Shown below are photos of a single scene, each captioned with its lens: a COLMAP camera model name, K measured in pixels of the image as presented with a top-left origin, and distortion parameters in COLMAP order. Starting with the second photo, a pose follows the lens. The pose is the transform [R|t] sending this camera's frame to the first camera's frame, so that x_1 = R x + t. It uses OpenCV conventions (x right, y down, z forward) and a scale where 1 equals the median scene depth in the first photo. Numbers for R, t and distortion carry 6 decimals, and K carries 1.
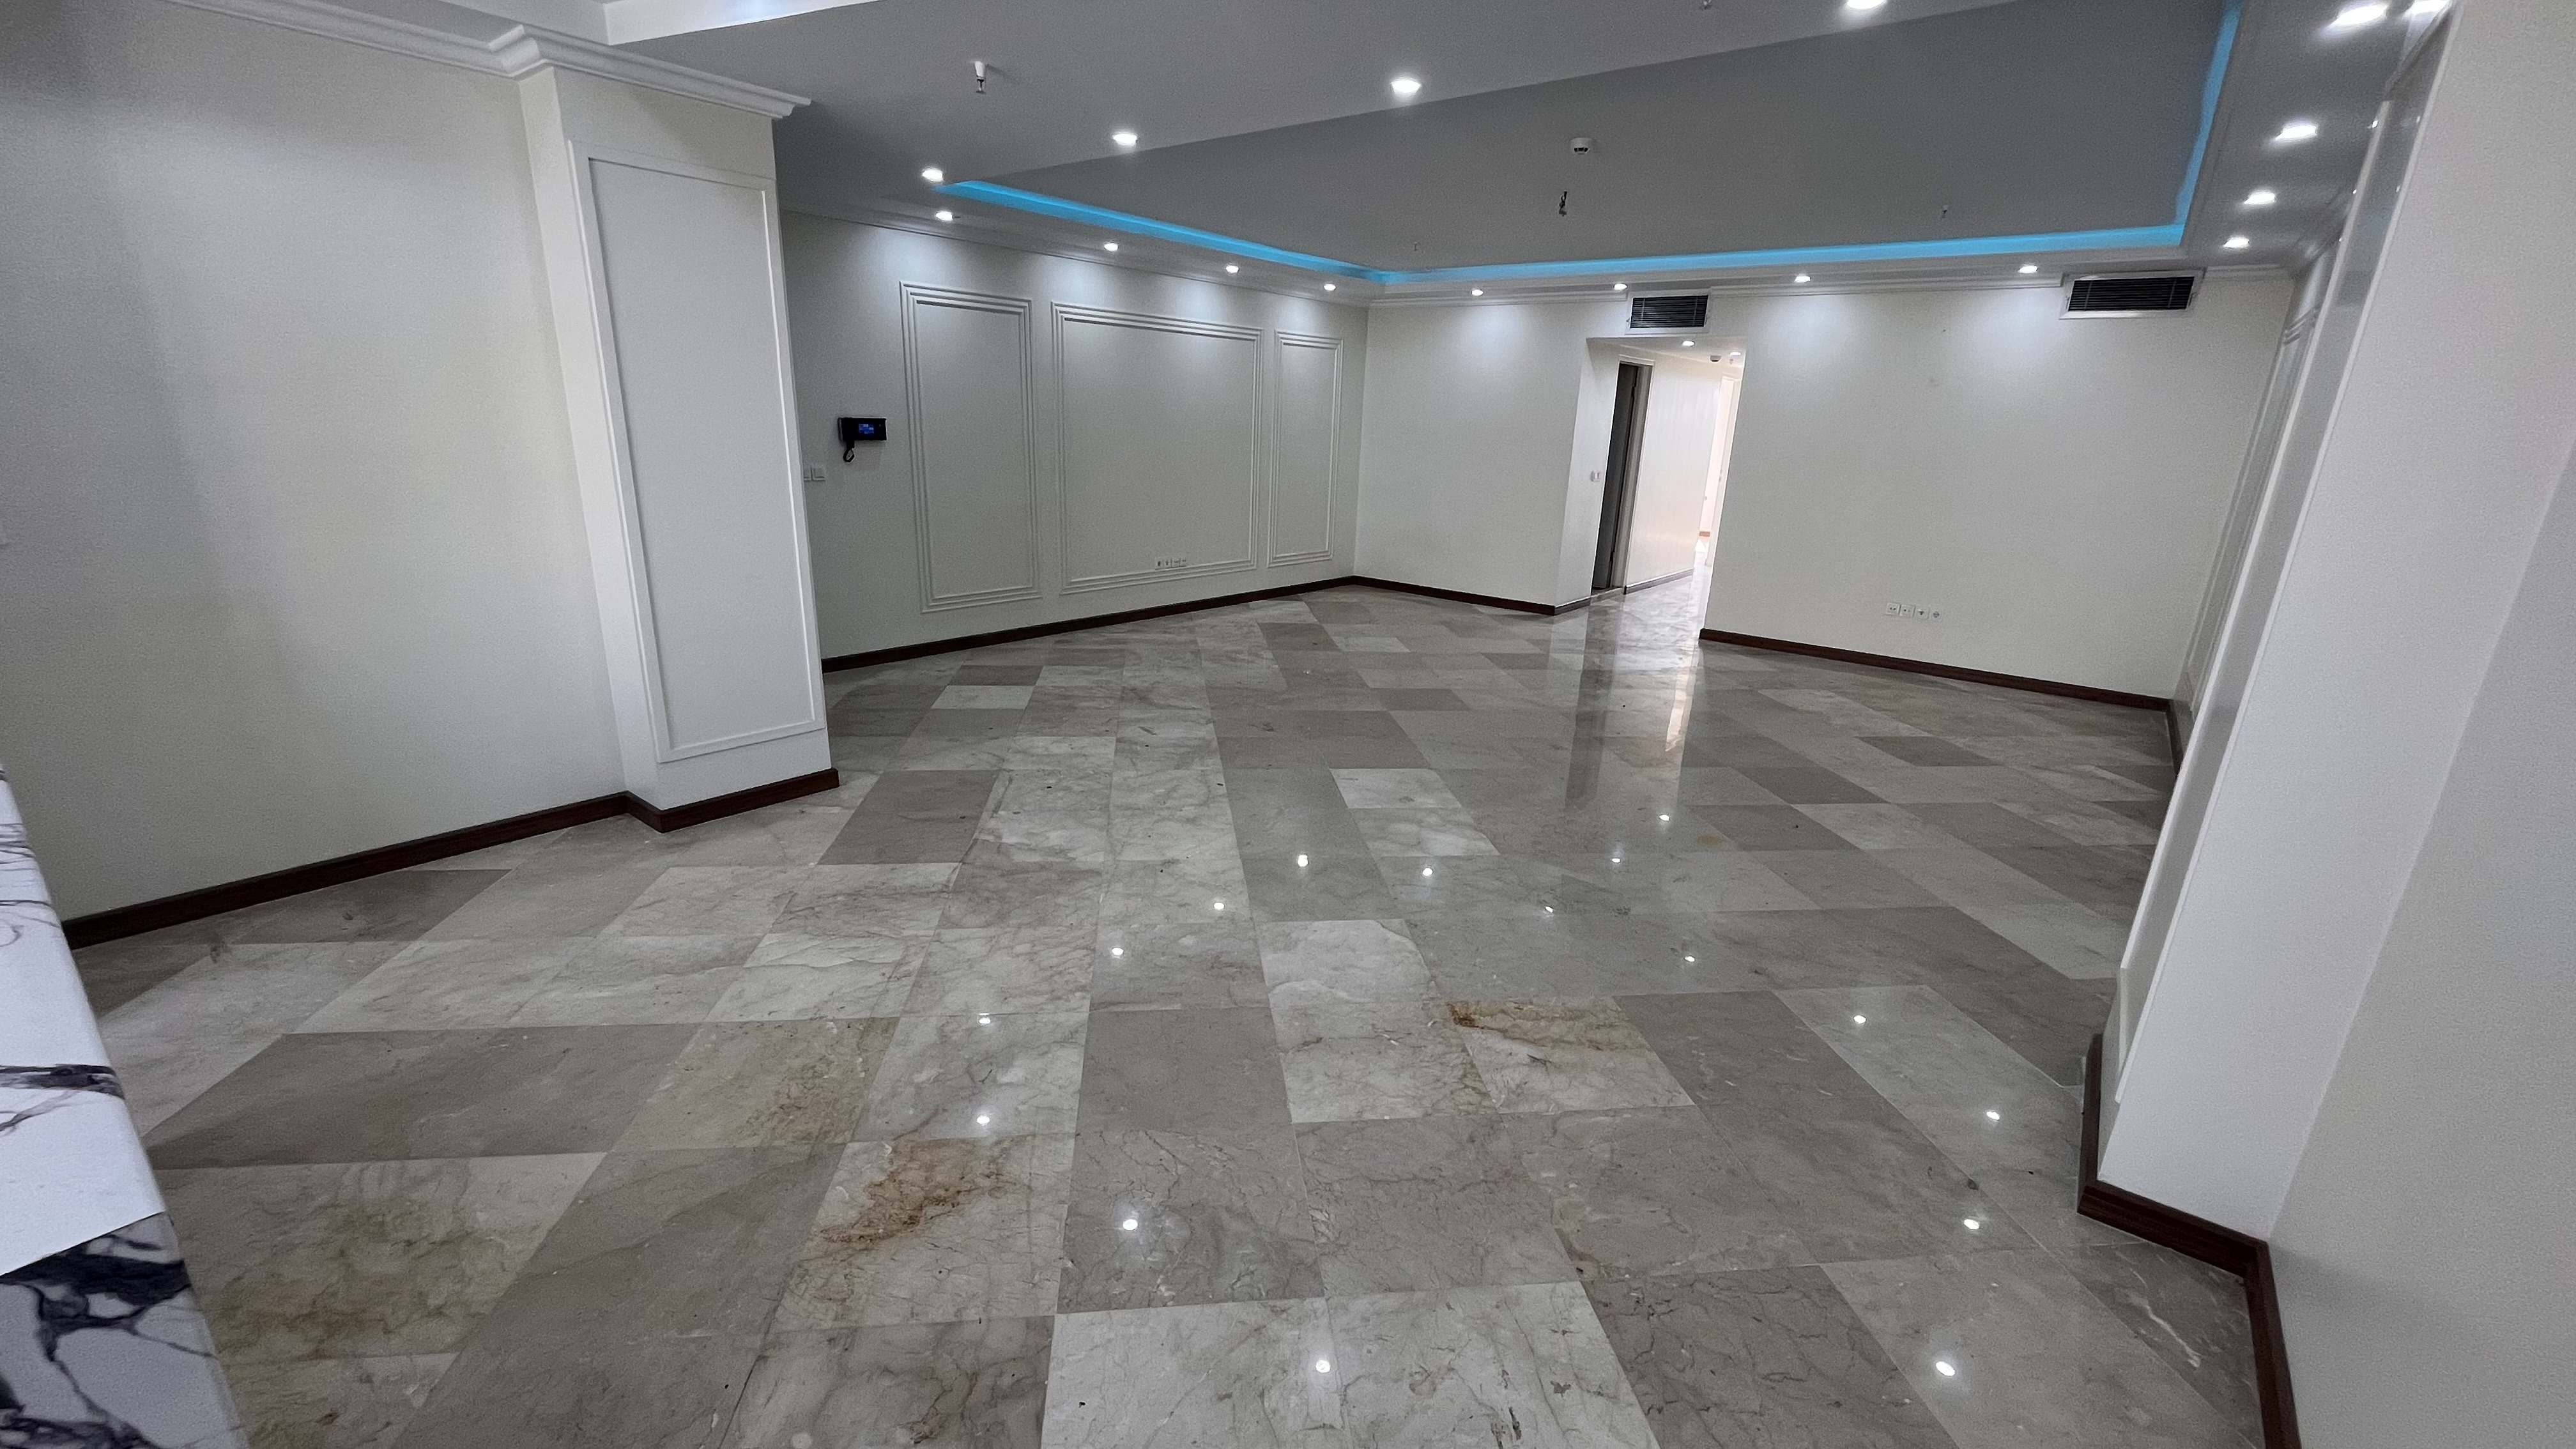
lens RADIAL K [[1032.3, 0, 1290.4], [0, 1032.3, 735.4], [0, 0, 1]] dist [0.000165, -0.000018]
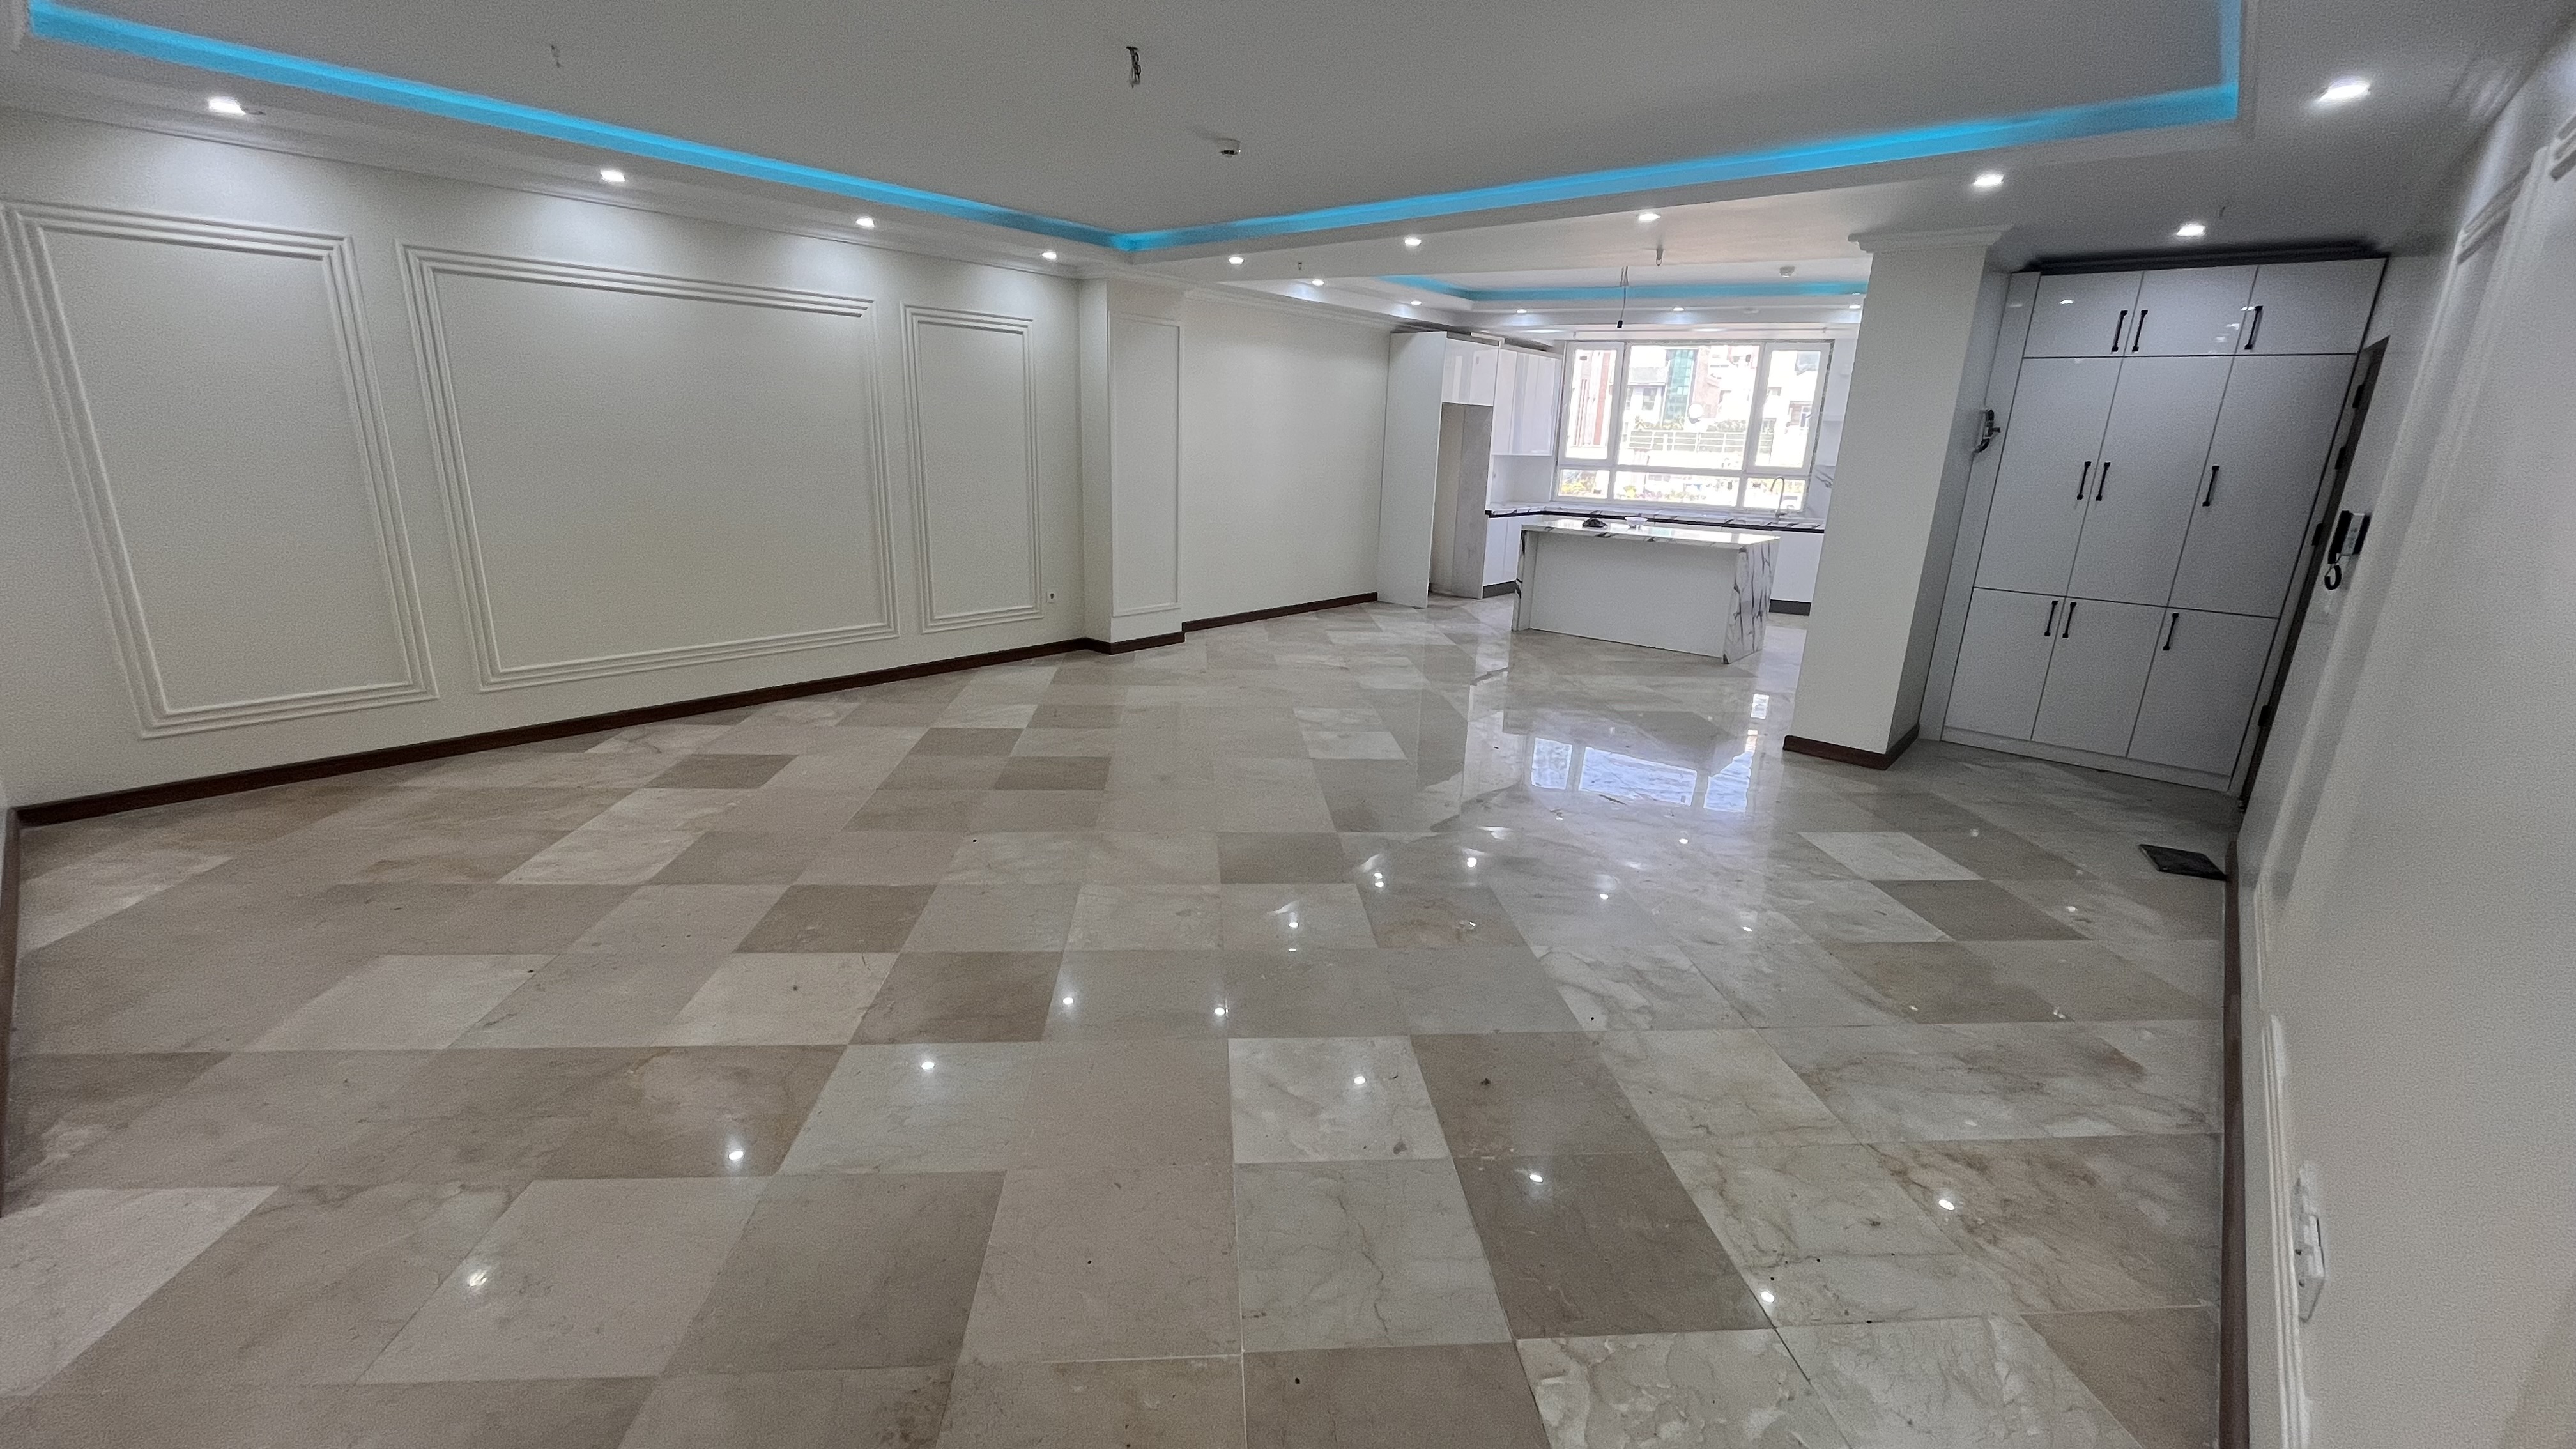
lens RADIAL K [[1012.2, 0, 1288.0], [0, 1012.2, 724.5], [0, 0, 1]] dist [-0.000472, -0.000102]
pose [[0.999465, 0.005065, -0.032312, 0.246795], [-0.005769, 0.999747, -0.021729, -0.082829], [0.032193, 0.021904, 0.999242, 0.296350]]
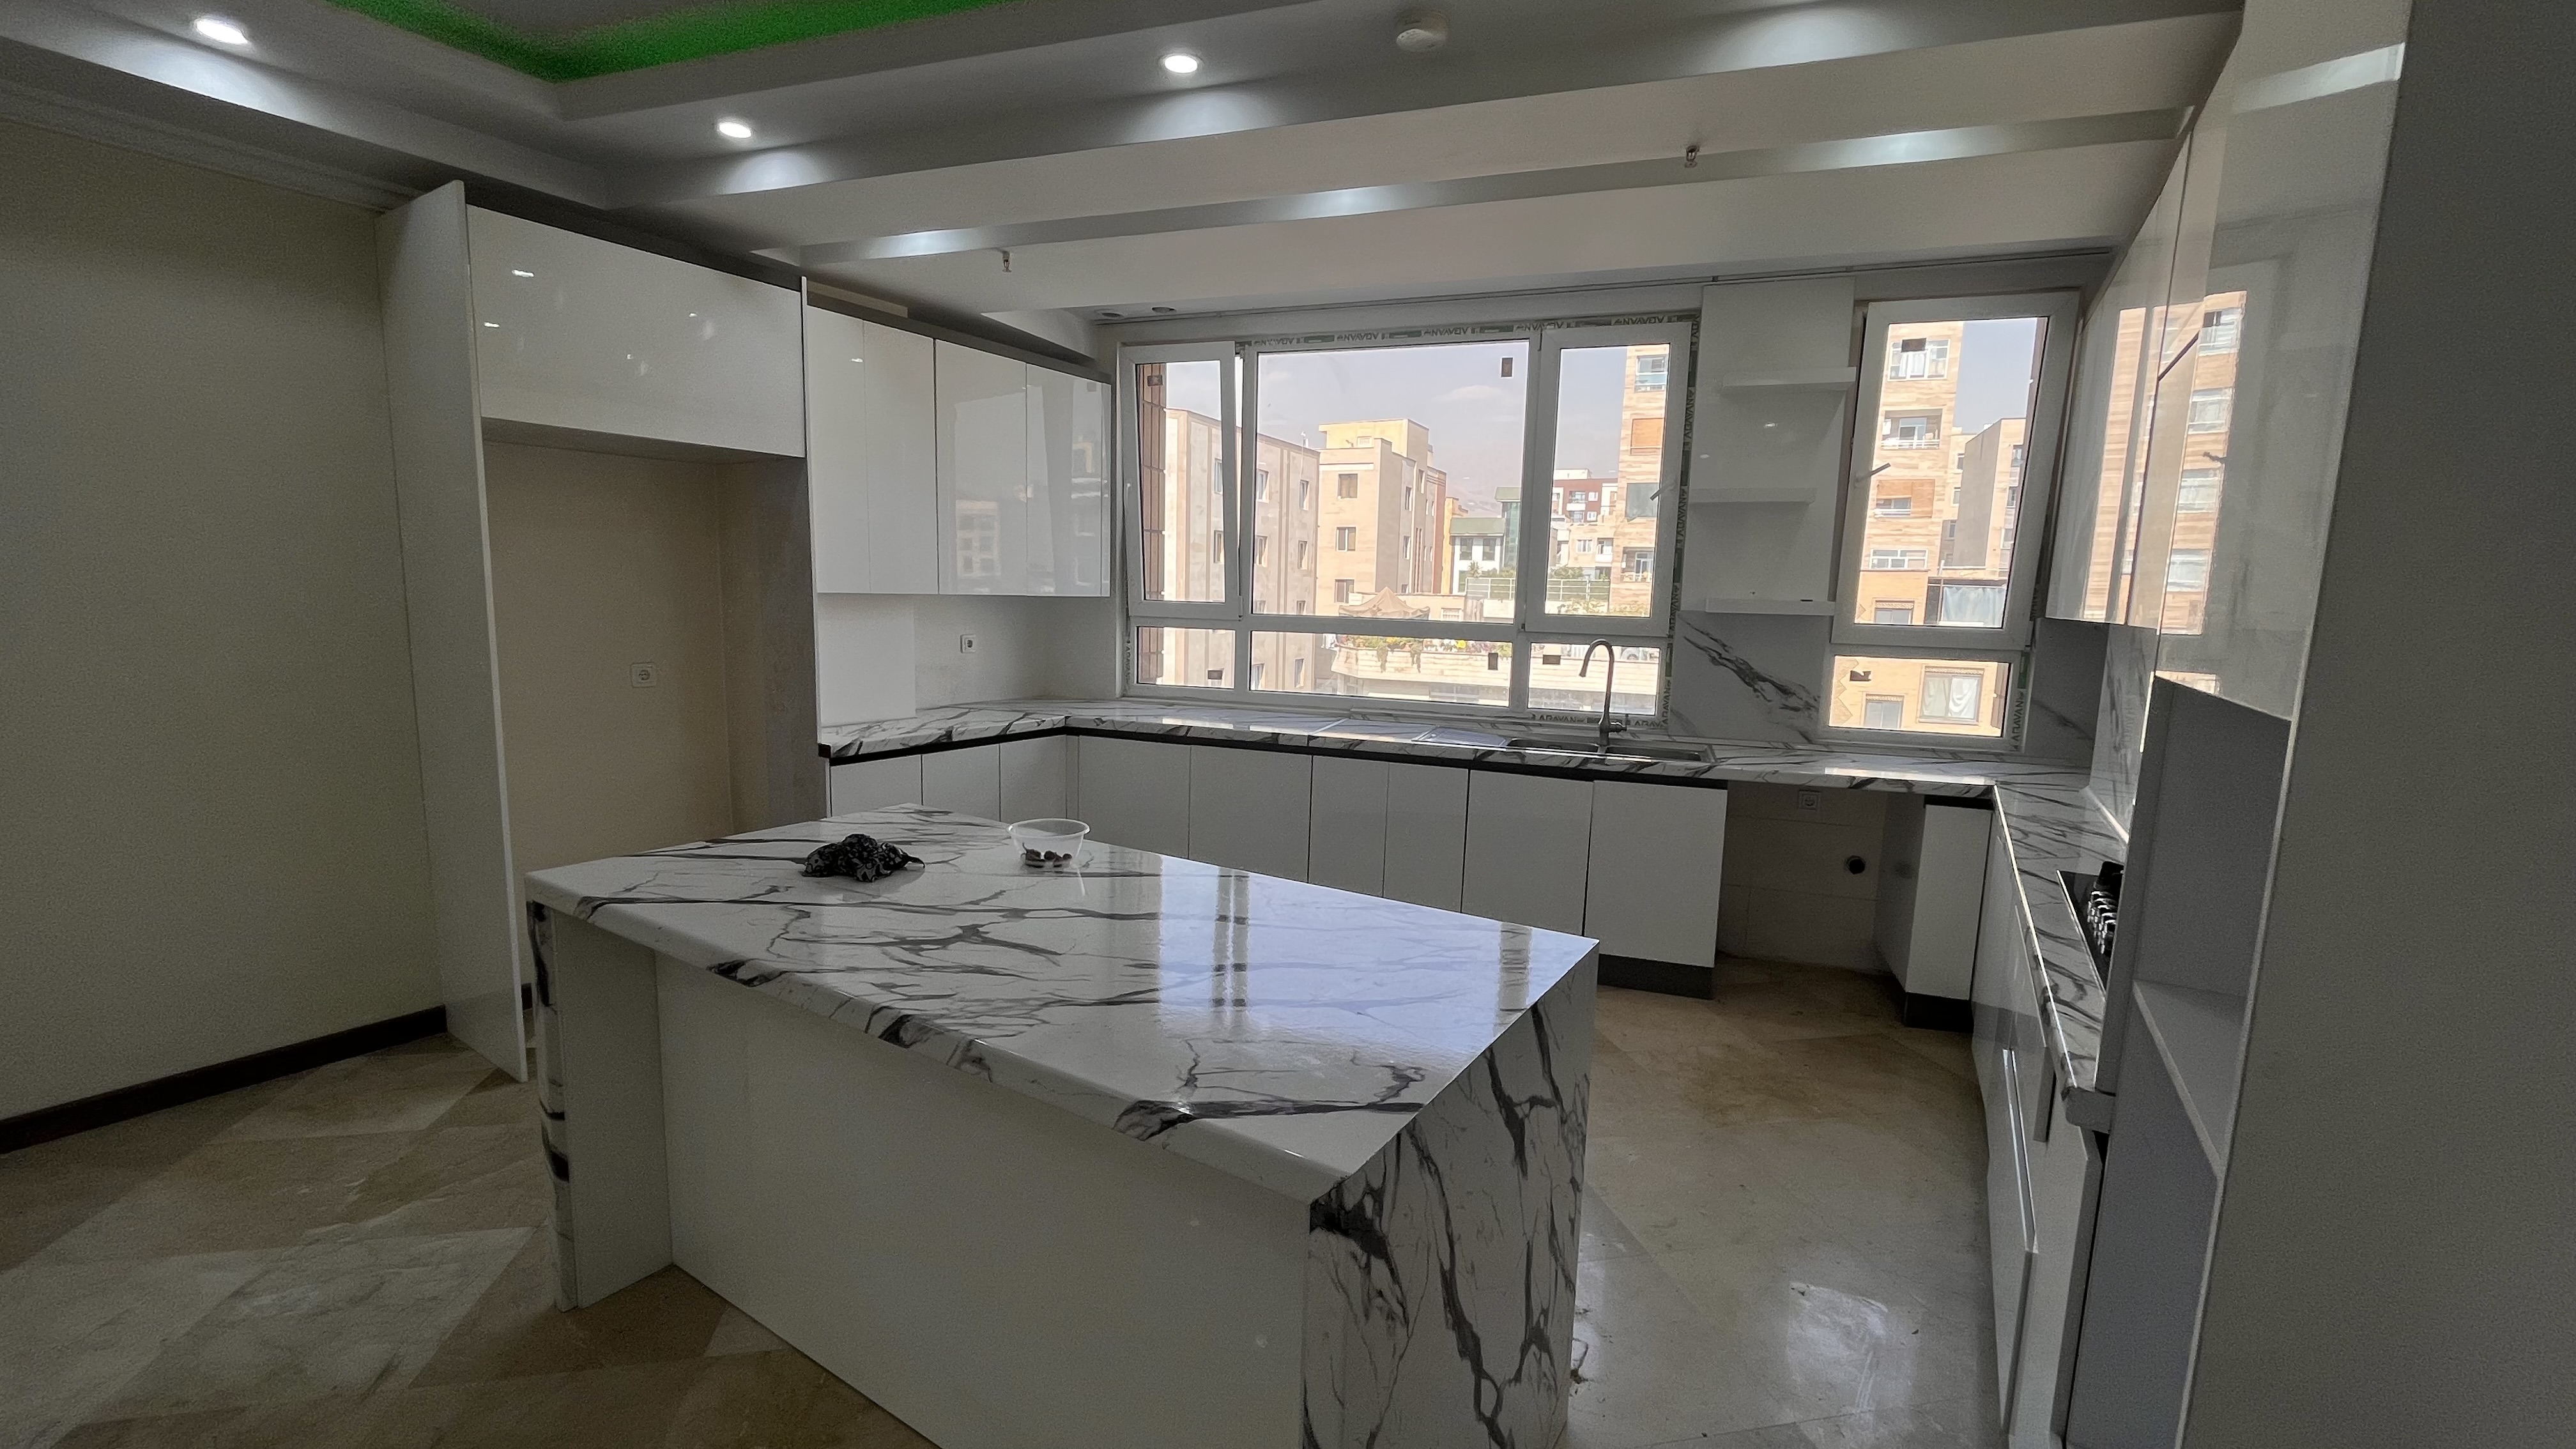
lens RADIAL K [[1032.3, 0, 1290.4], [0, 1032.3, 735.4], [0, 0, 1]] dist [0.000165, -0.000018]
pose [[0.994915, -0.027251, 0.096964, 0.404906], [0.042242, 0.986840, -0.156087, -0.177461], [-0.091434, 0.159389, 0.982973, 0.637644]]
